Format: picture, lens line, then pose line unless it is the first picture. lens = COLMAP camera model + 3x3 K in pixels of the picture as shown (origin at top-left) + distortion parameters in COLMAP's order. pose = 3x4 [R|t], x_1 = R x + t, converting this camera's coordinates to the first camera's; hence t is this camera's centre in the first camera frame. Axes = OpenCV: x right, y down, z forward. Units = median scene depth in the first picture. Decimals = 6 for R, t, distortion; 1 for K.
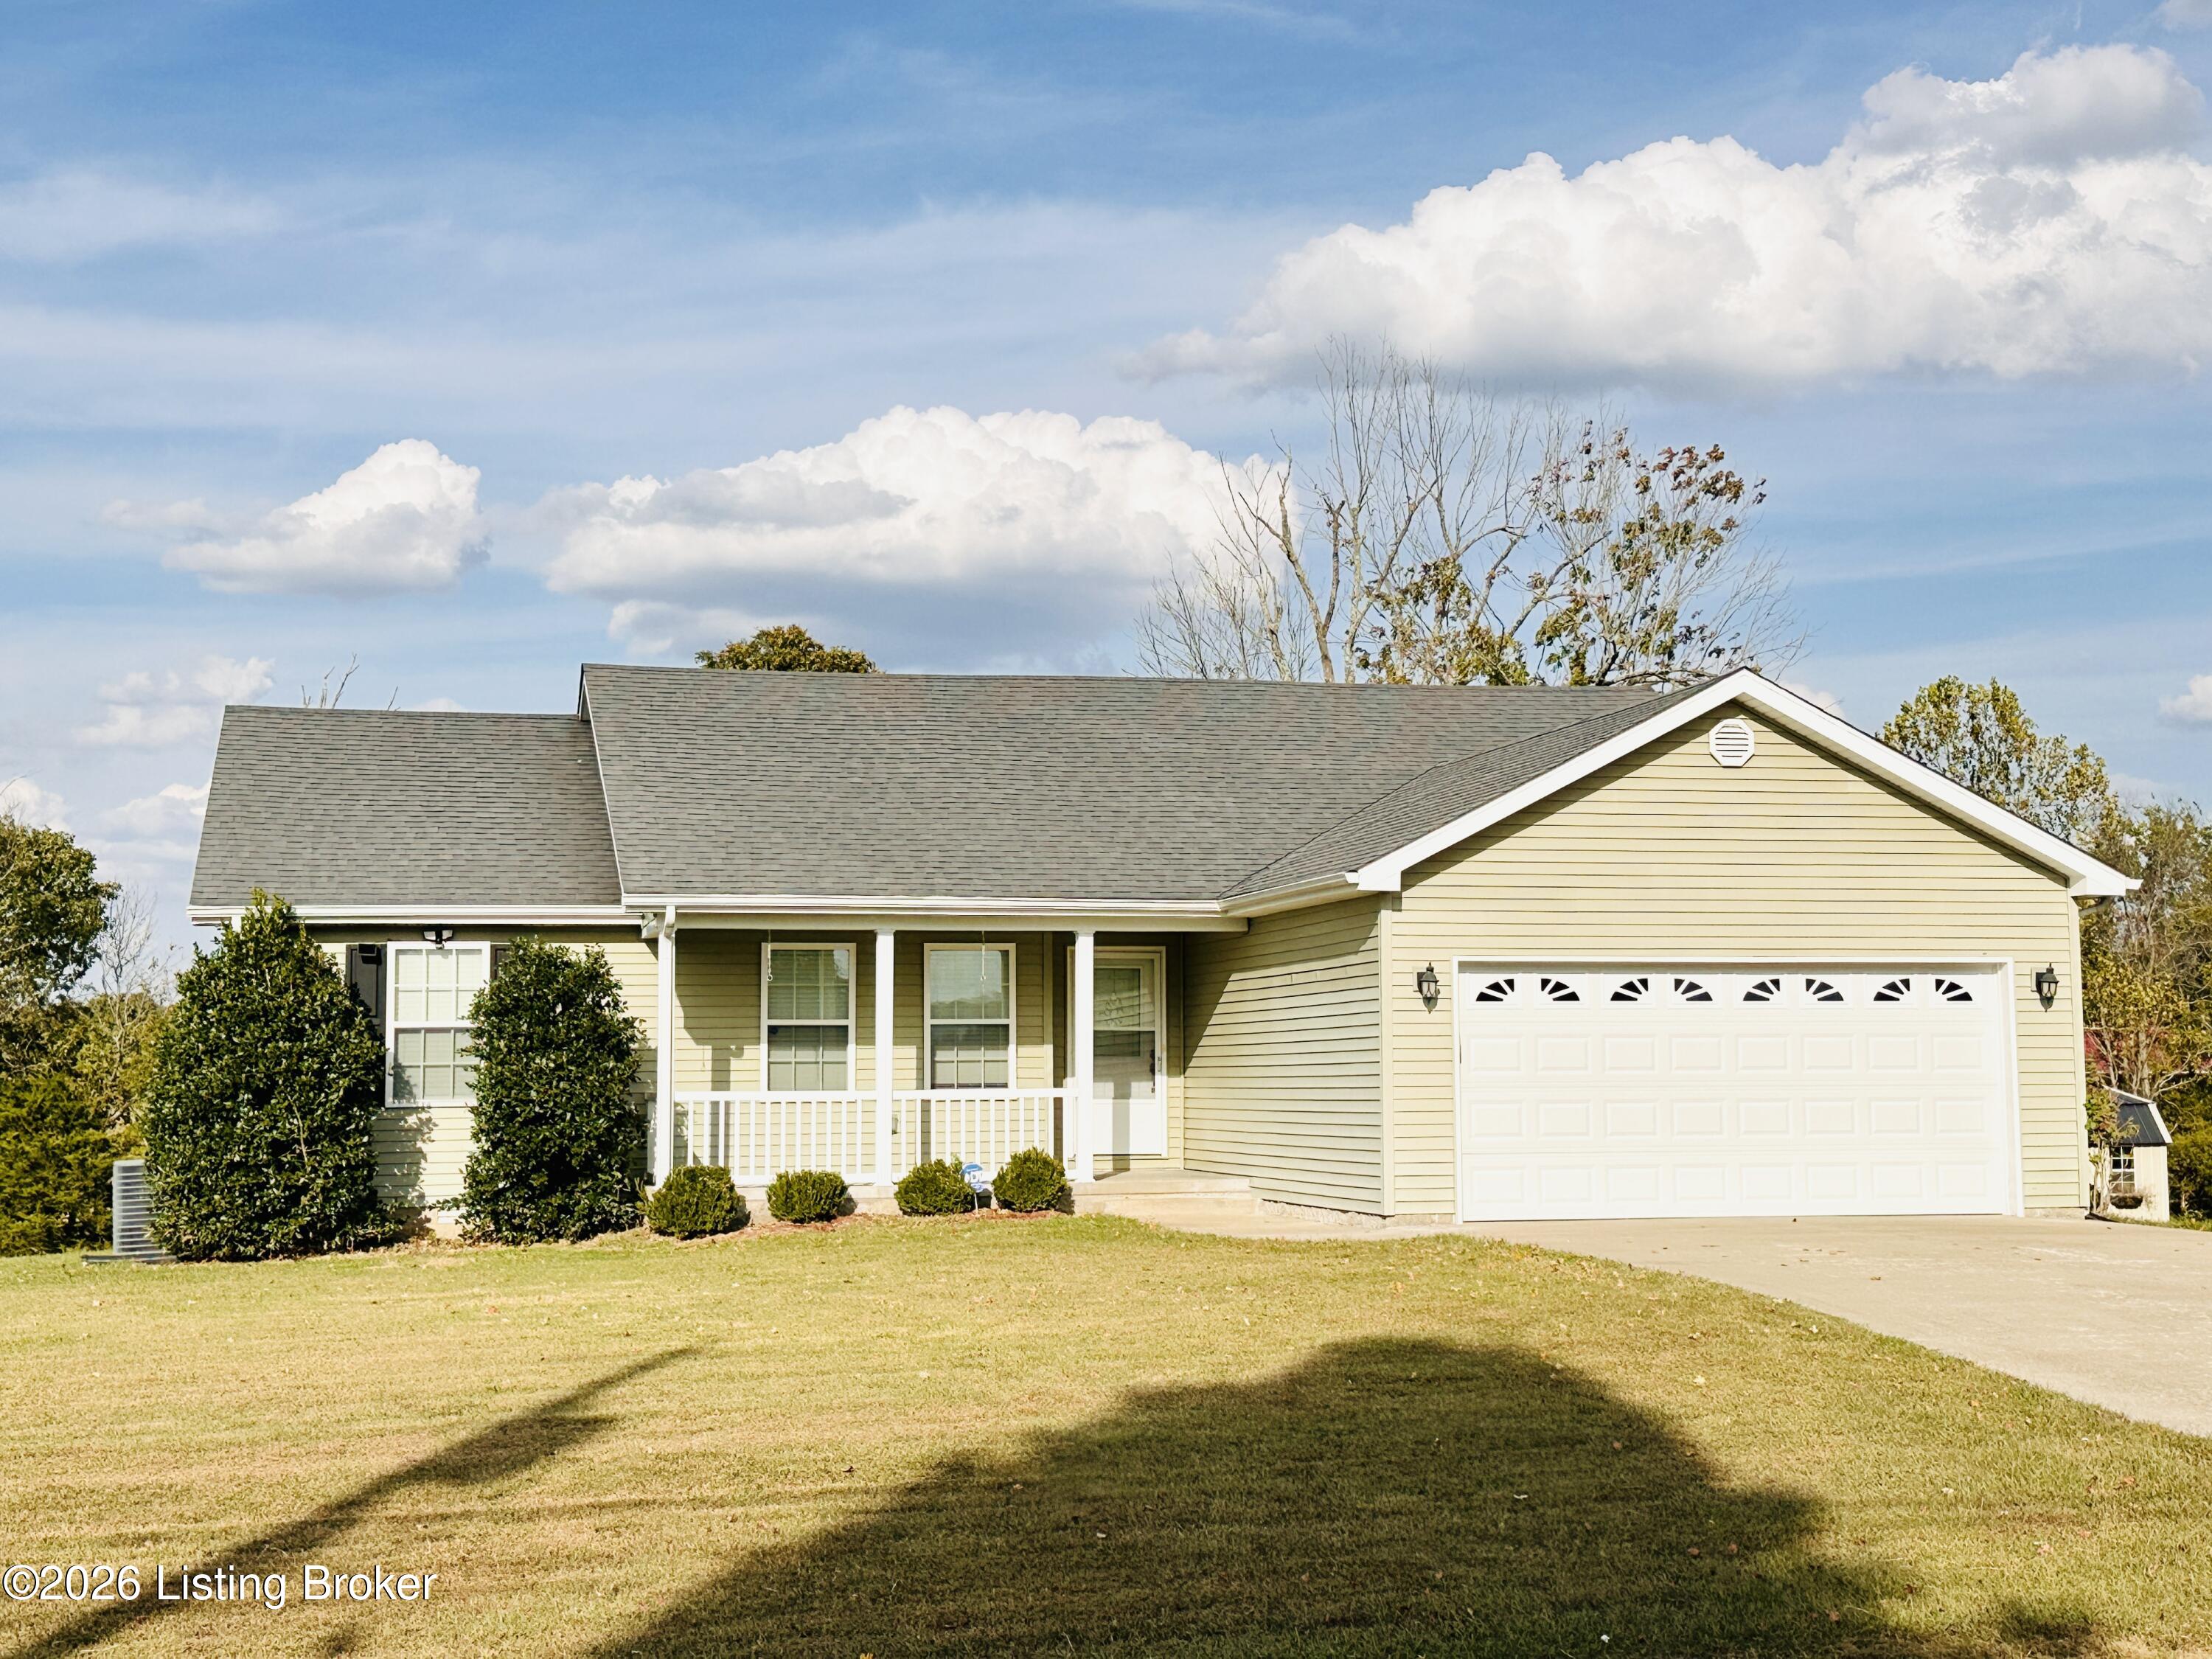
lens RADIAL K [[3087.3, 0, 1140.3], [0, 3087.3, 792.0], [0, 0, 1]] dist [0.148532, 0.000000]
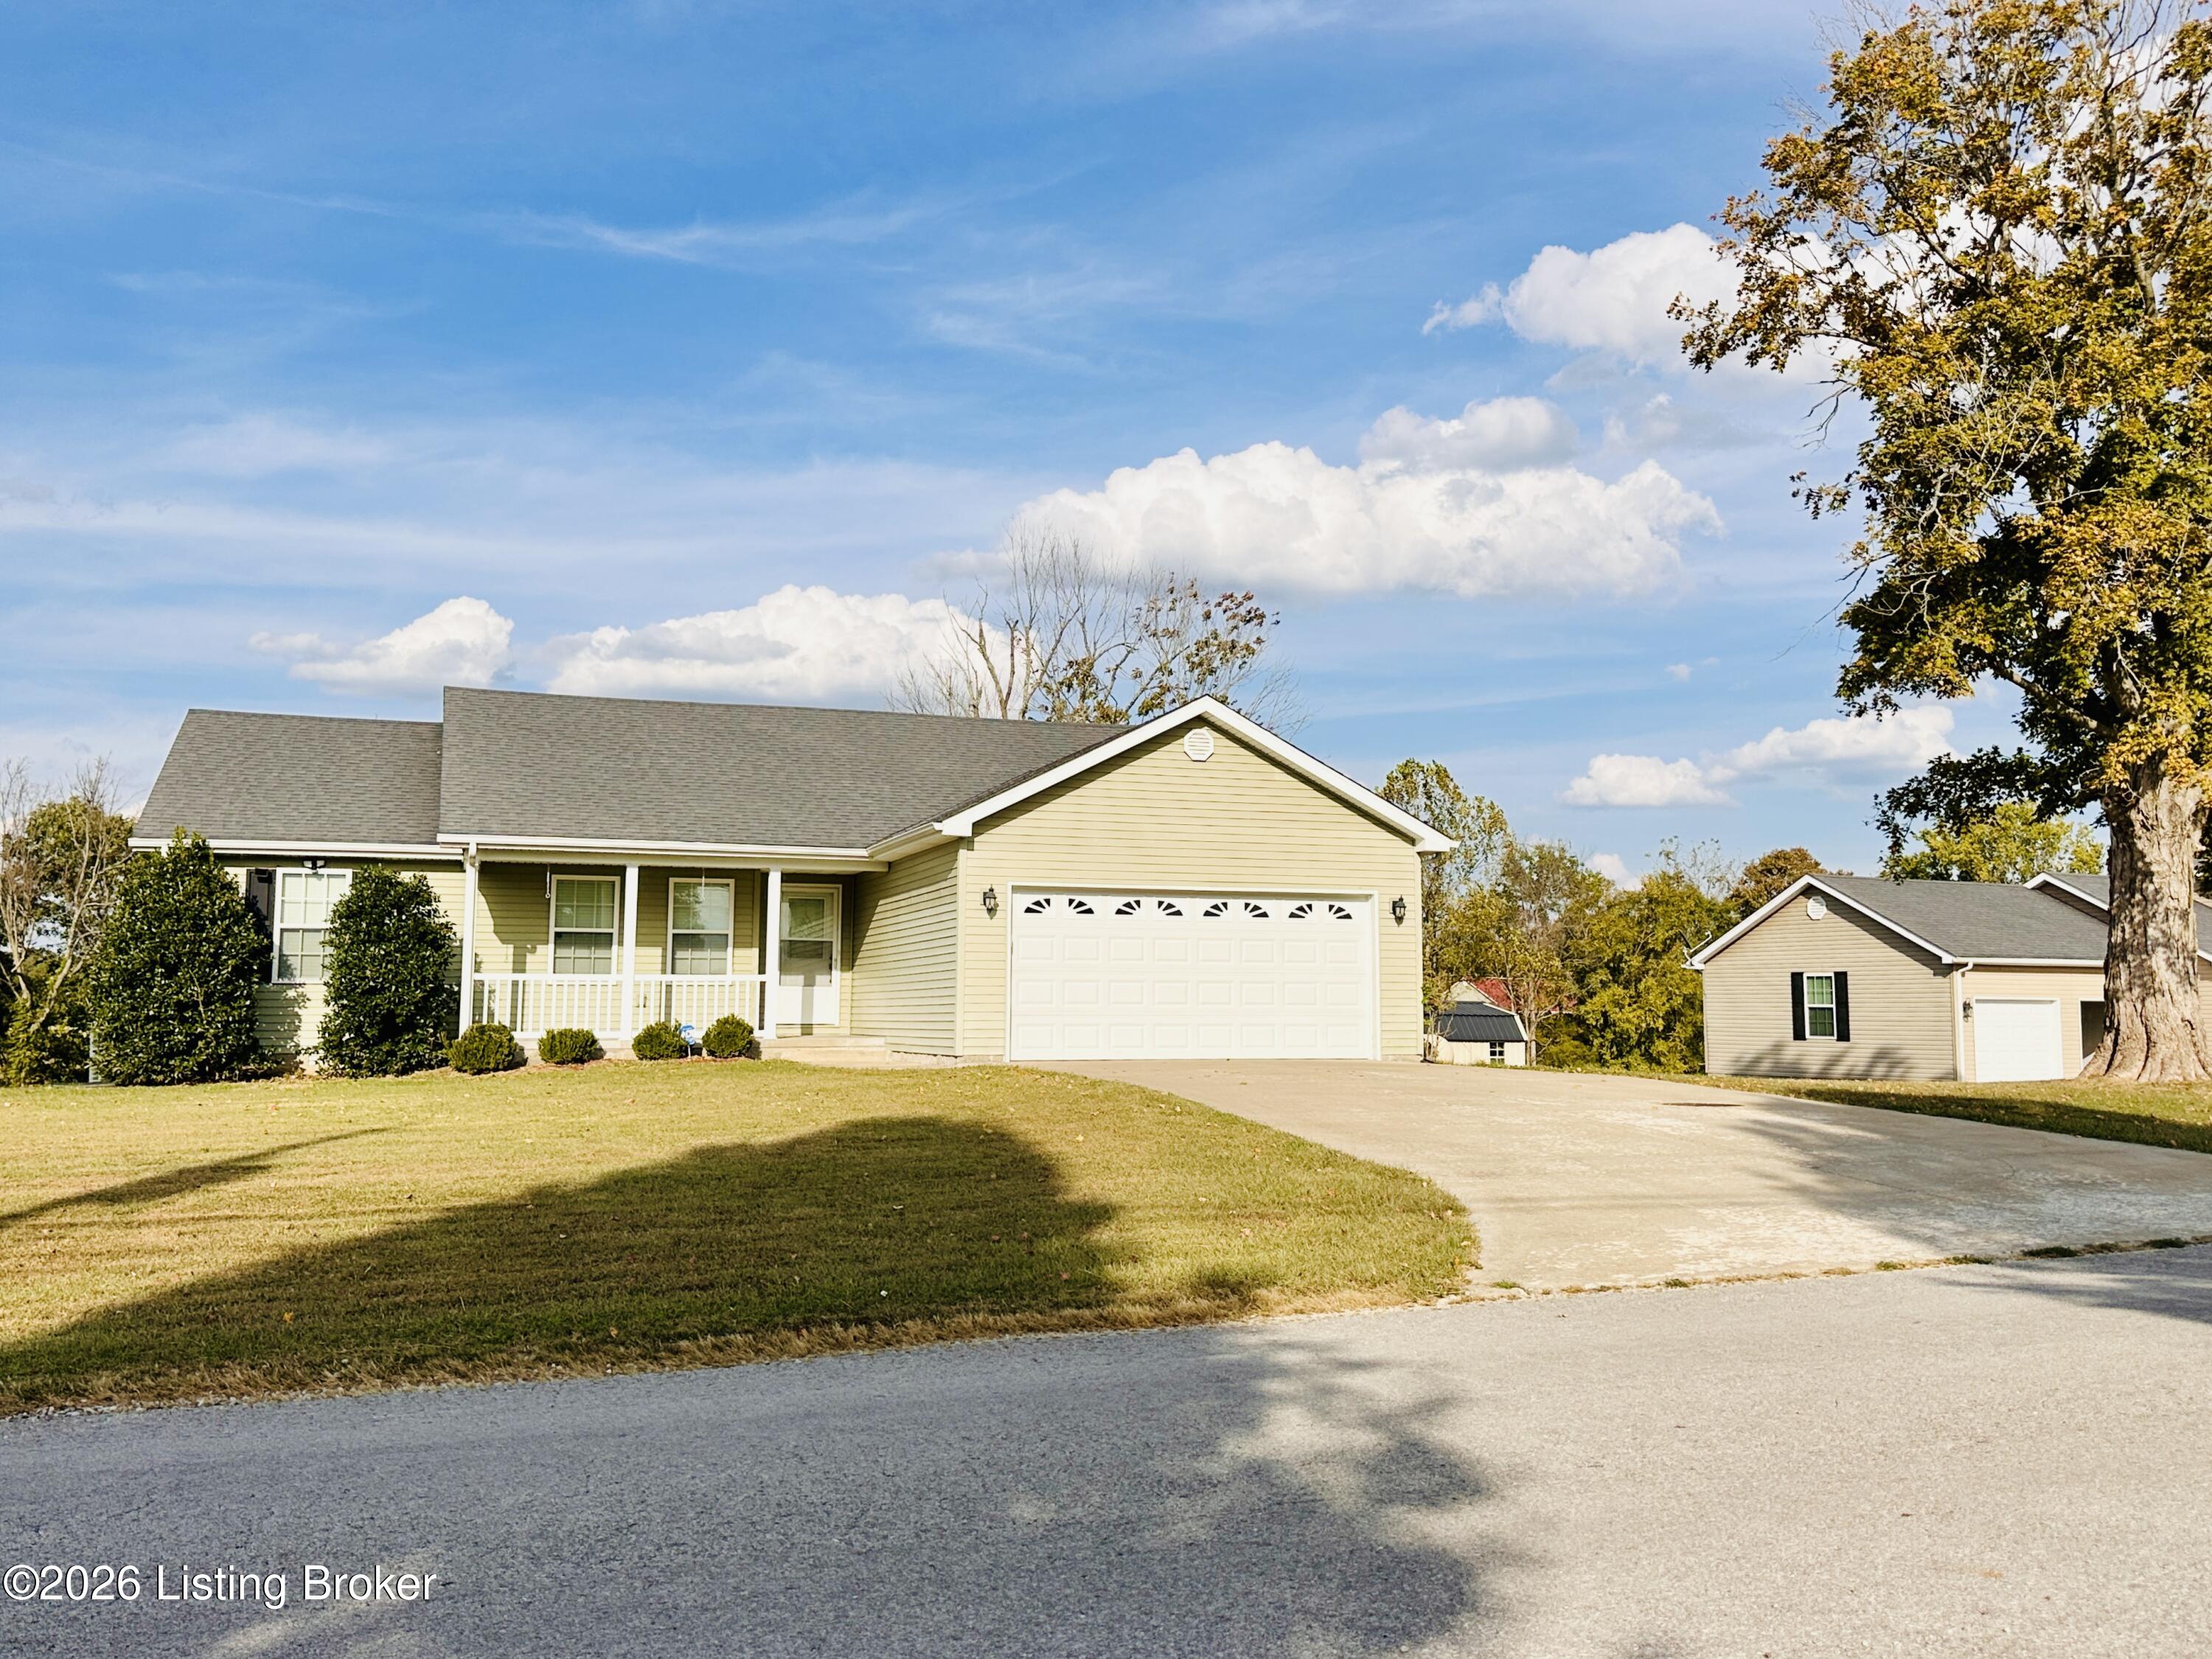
lens RADIAL K [[1932.0, 0, 1138.0], [0, 1932.0, 815.1], [0, 0, 1]] dist [0.114934, -0.166639]
pose [[0.994727, 0.020168, 0.100556, 0.063369], [-0.019102, 0.999751, -0.011554, 0.027942], [-0.100764, 0.009572, 0.994864, 0.064560]]
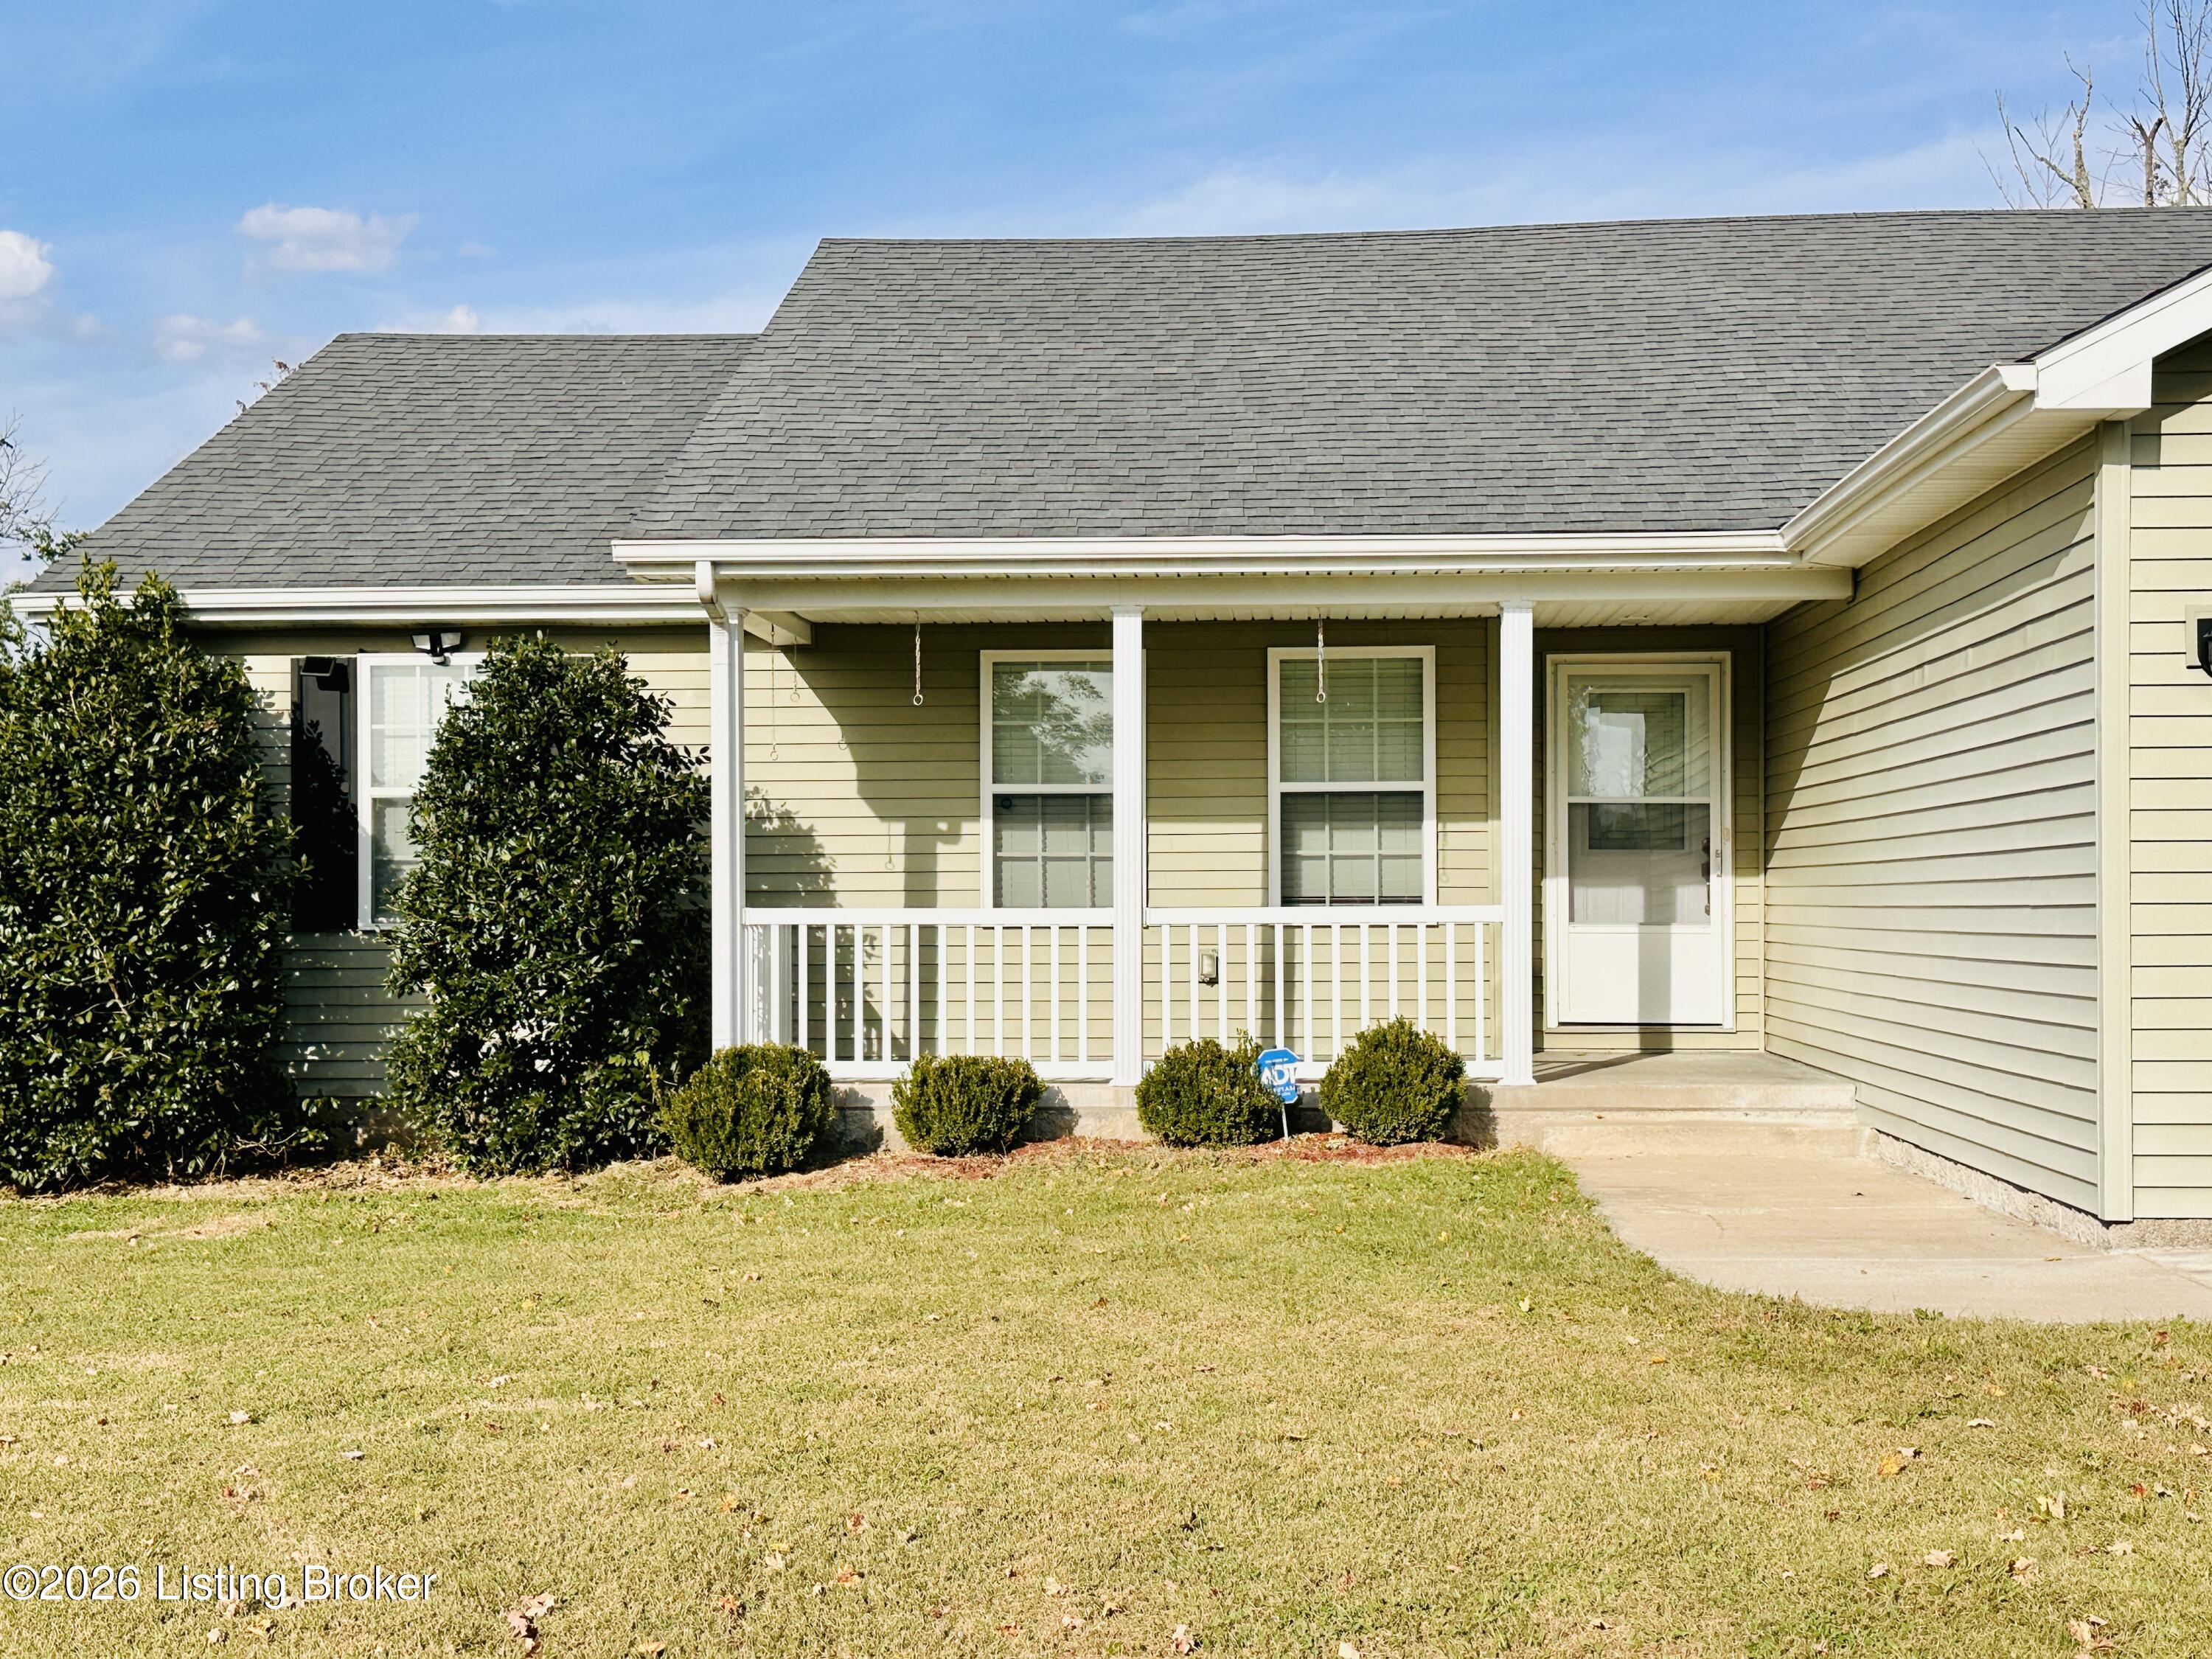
lens RADIAL K [[2737.4, 0, 1127.0], [0, 2737.4, 850.6], [0, 0, 1]] dist [0.092977, 0.000000]
pose [[0.953856, -0.003027, -0.300248, 0.059670], [0.026436, 0.996913, 0.073934, 0.052737], [0.299097, -0.078460, 0.950992, 0.562571]]
